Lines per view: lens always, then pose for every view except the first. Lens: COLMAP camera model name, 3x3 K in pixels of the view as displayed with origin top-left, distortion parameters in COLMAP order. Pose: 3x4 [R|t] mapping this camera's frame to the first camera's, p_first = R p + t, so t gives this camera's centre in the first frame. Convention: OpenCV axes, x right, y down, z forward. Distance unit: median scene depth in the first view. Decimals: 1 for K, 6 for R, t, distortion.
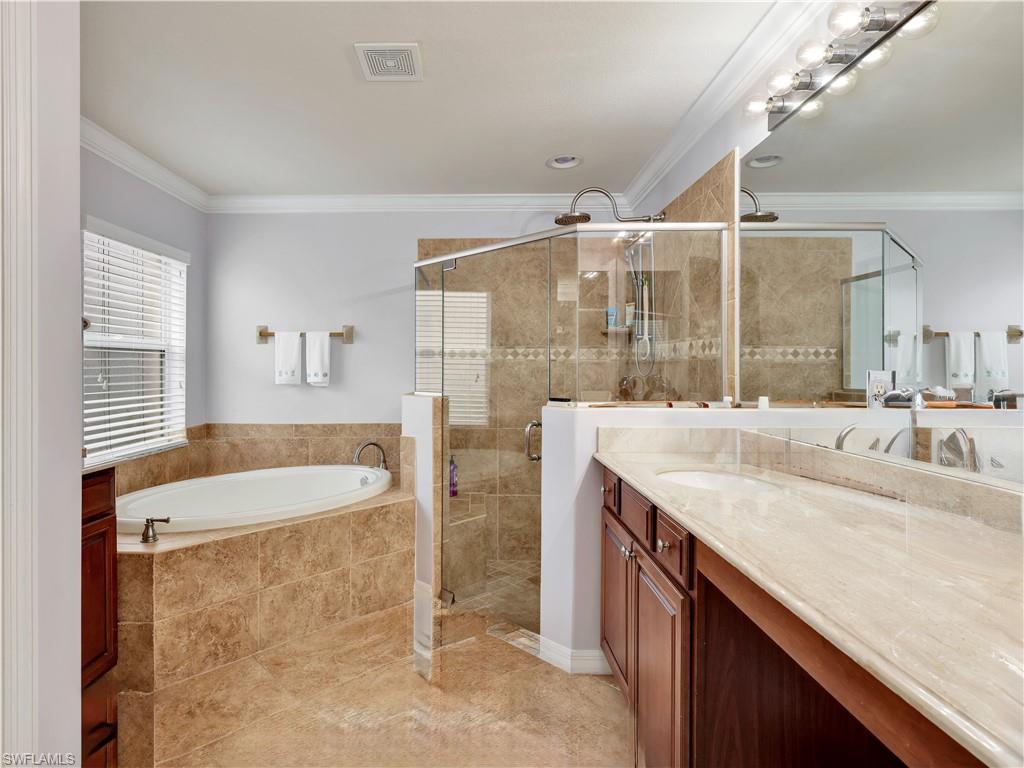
lens RADIAL K [[571.9, 0, 512.0], [0, 571.9, 384.0], [0, 0, 1]] dist [-0.000268, -0.000071]
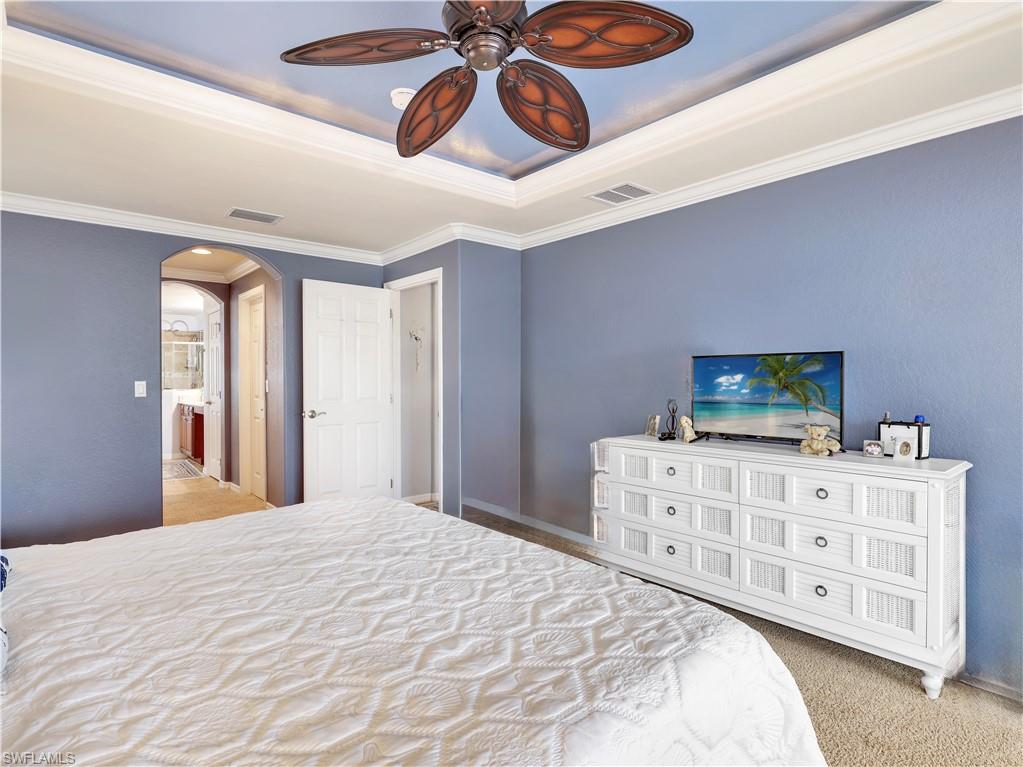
lens RADIAL K [[556.3, 0, 511.5], [0, 556.3, 383.5], [0, 0, 1]] dist [-0.000538, -0.000052]
pose [[0.797501, -0.000345, 0.603317, -0.268136], [0.004415, 0.999976, -0.005265, 0.011635], [-0.603301, 0.006862, 0.797484, -2.740237]]
